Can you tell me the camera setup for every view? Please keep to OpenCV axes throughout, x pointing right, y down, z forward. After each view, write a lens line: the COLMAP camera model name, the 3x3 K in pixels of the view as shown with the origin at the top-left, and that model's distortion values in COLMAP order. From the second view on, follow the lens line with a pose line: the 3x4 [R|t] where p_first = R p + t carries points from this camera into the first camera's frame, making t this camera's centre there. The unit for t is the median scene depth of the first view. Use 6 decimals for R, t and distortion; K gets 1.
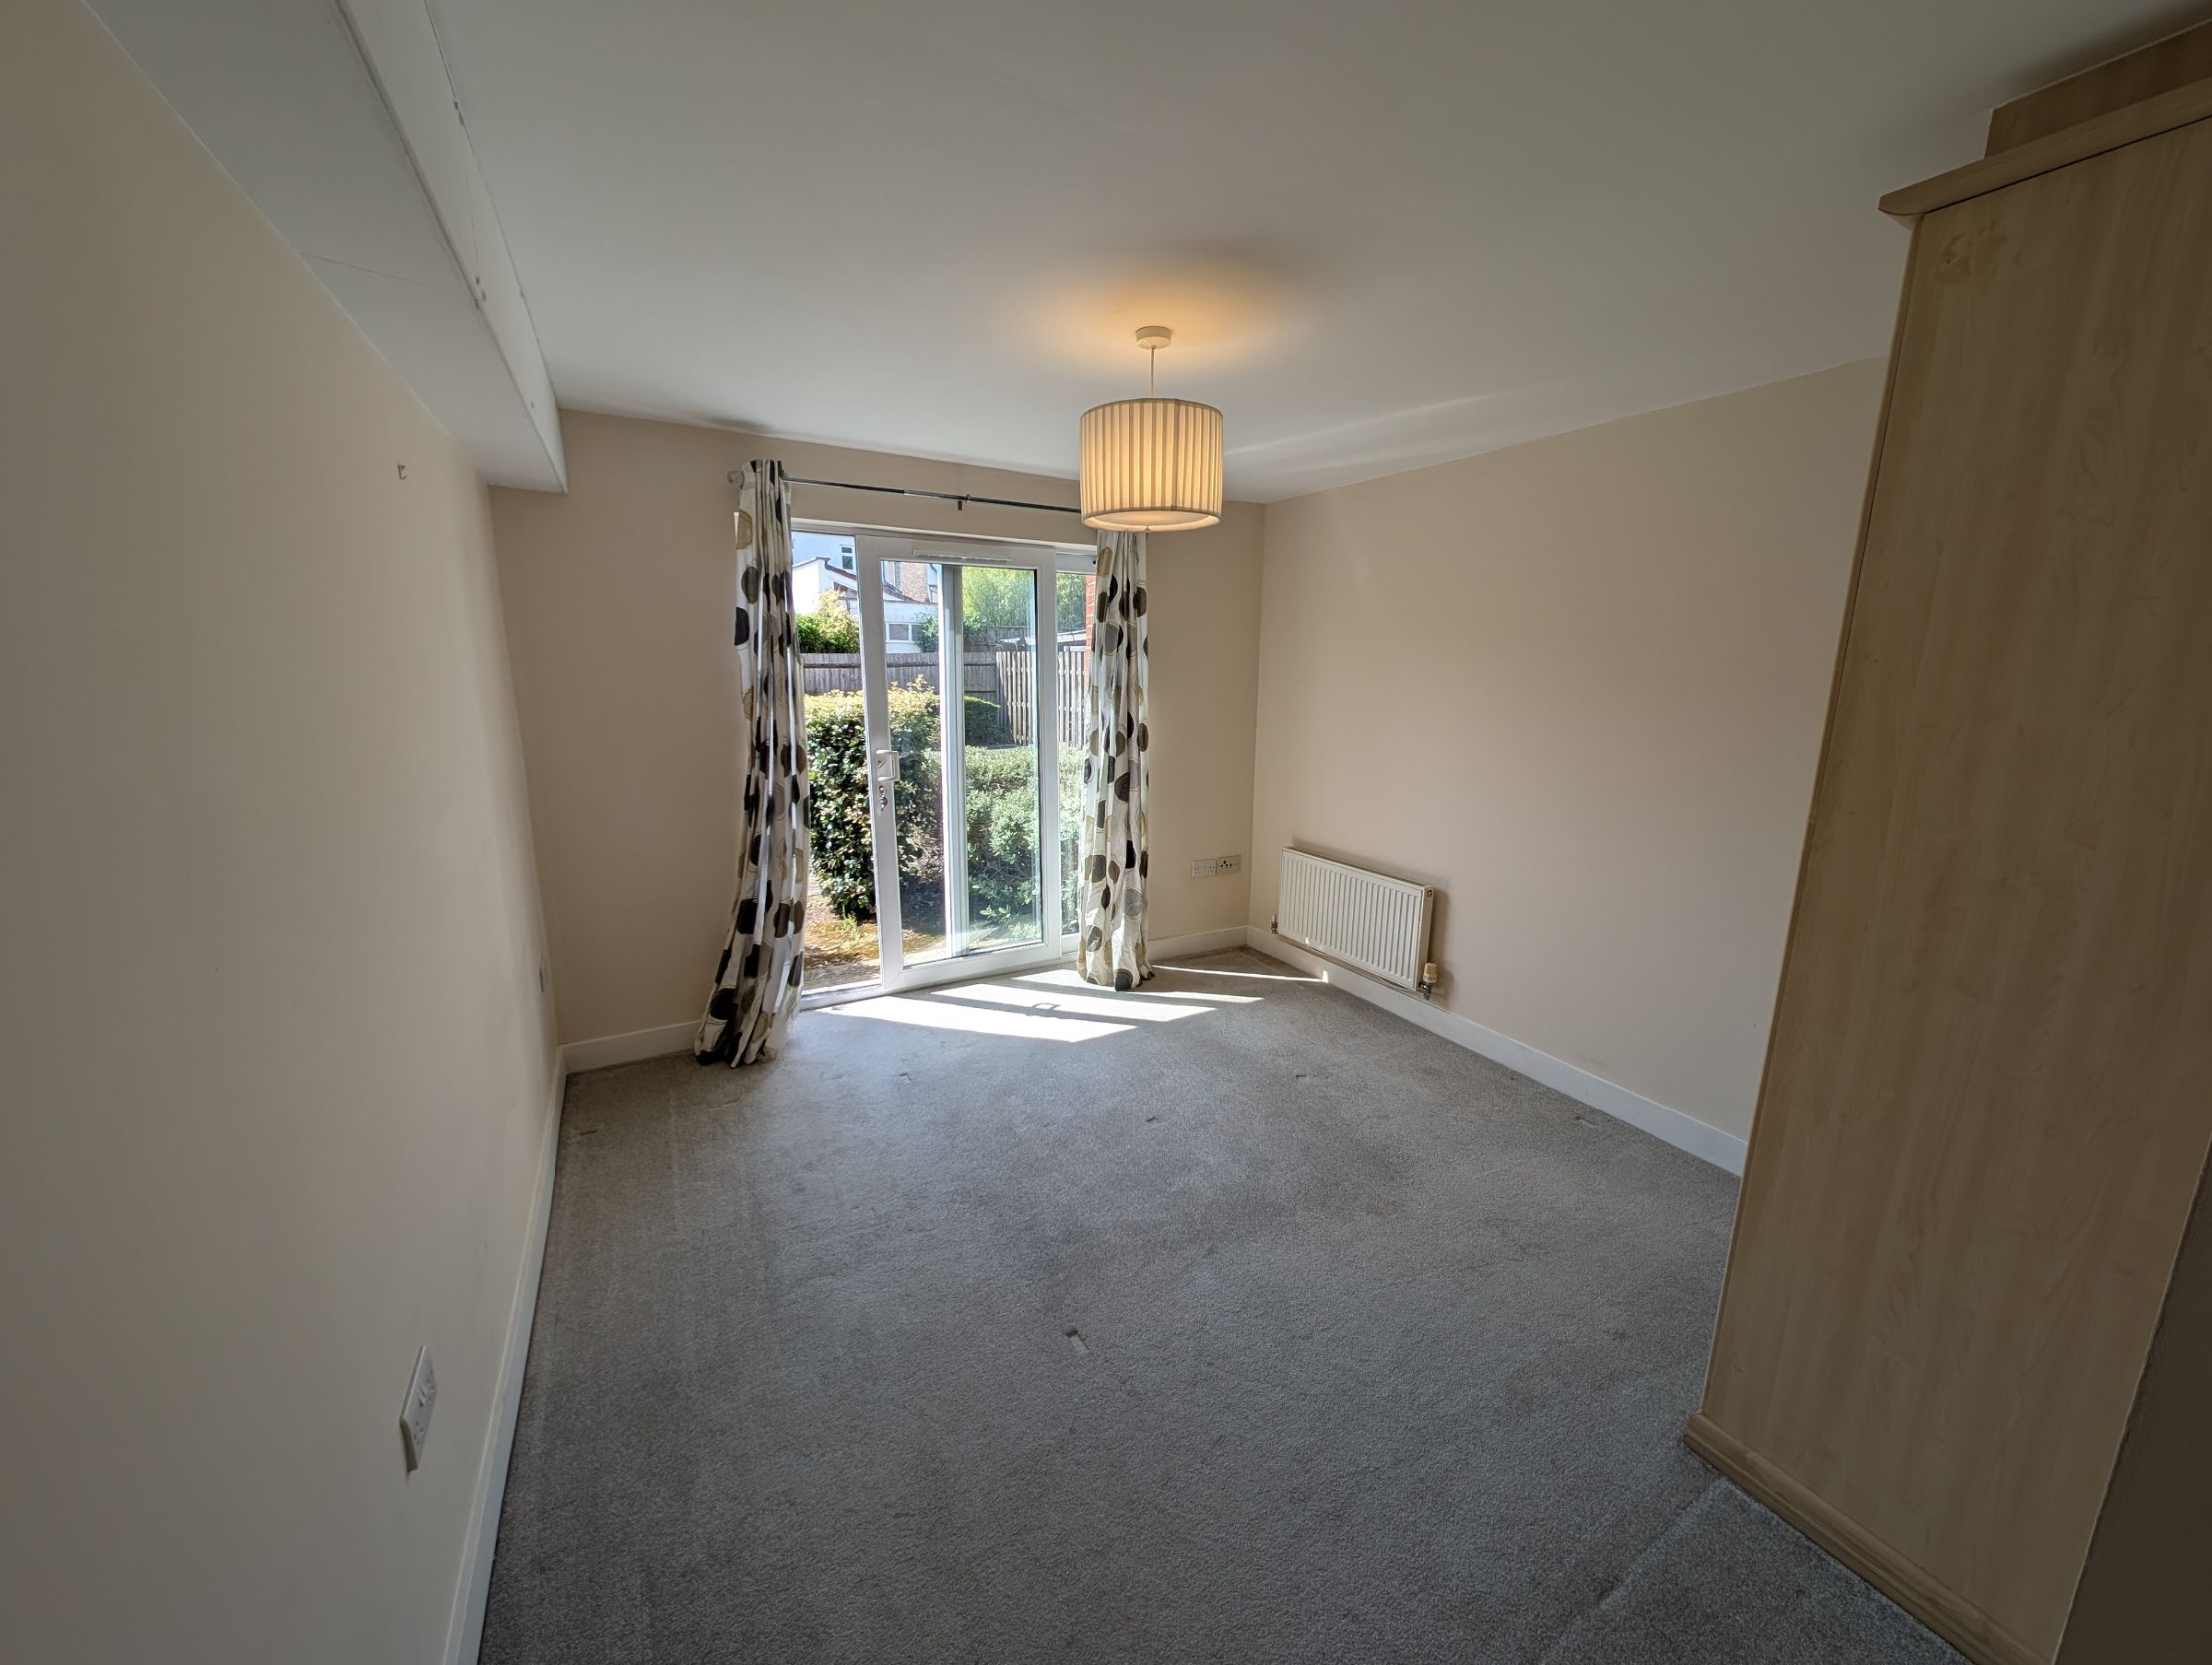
lens RADIAL K [[825.7, 0, 1114.5], [0, 825.7, 831.9], [0, 0, 1]] dist [0.006870, -0.003544]
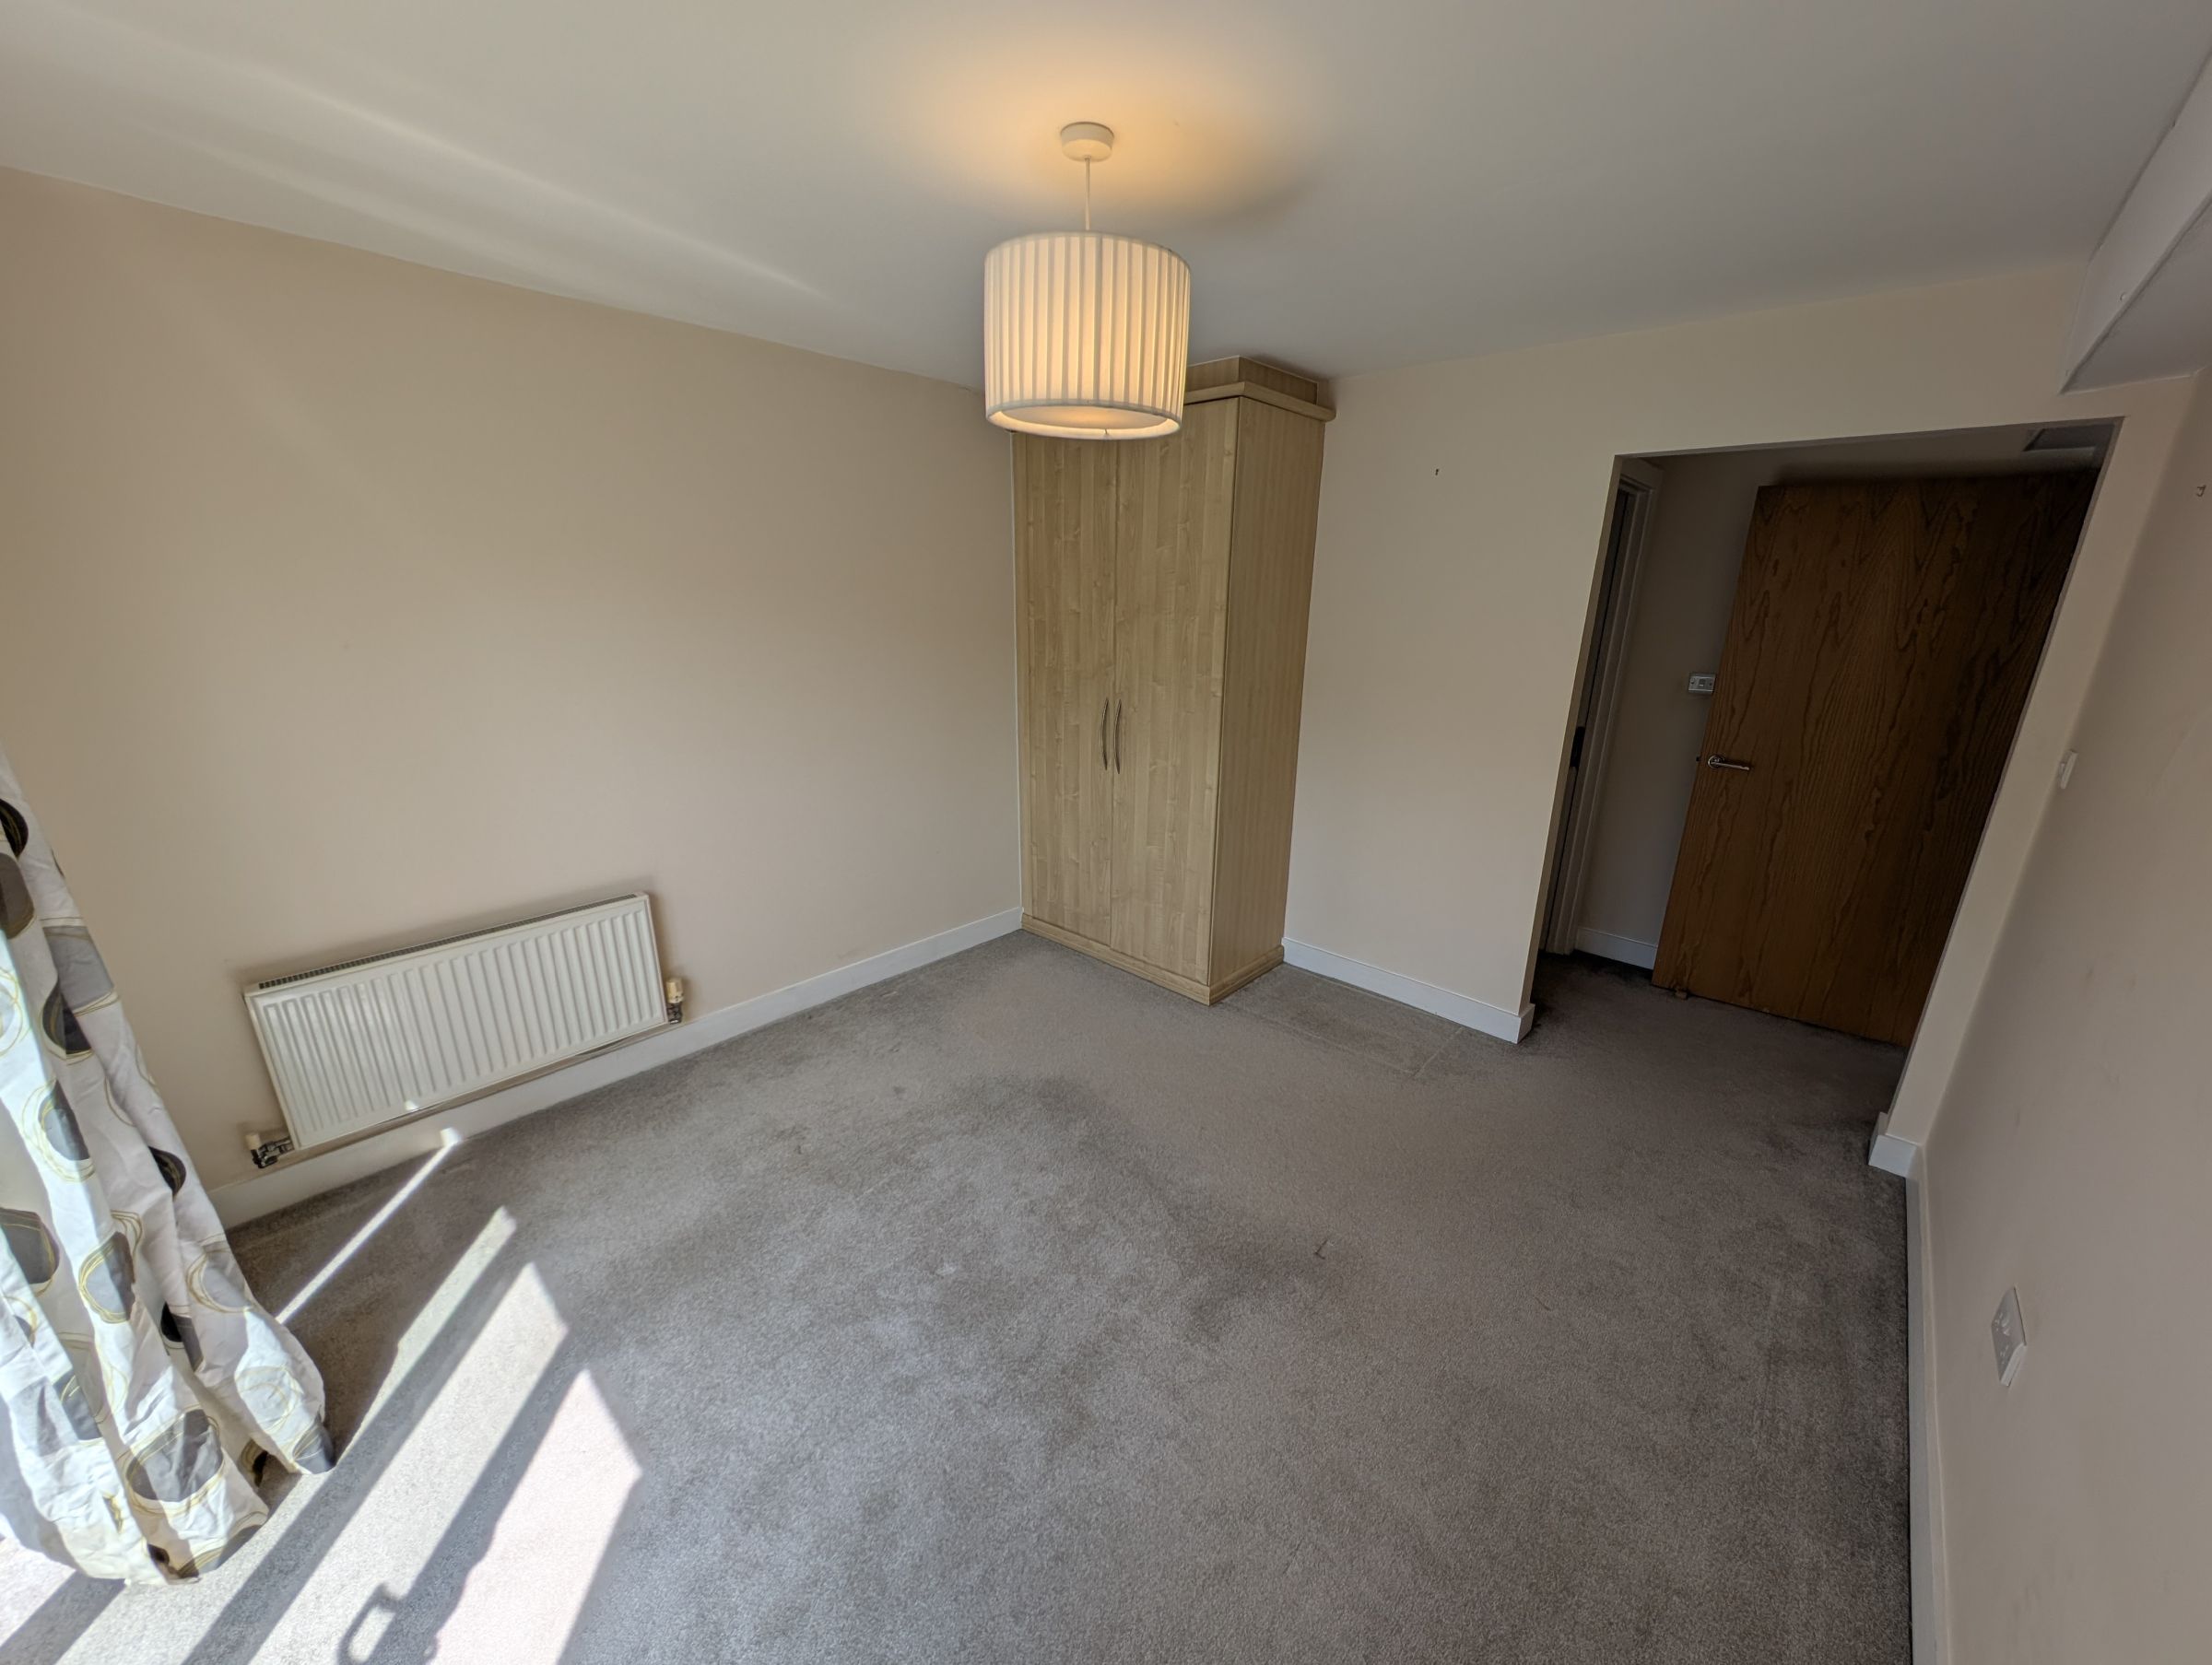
lens RADIAL K [[825.7, 0, 1114.5], [0, 825.7, 831.9], [0, 0, 1]] dist [0.006870, -0.003544]
pose [[-0.314802, -0.288090, 0.904380, -0.430400], [0.167971, 0.920877, 0.351813, -0.181387], [-0.934177, 0.262661, -0.241503, 0.755933]]
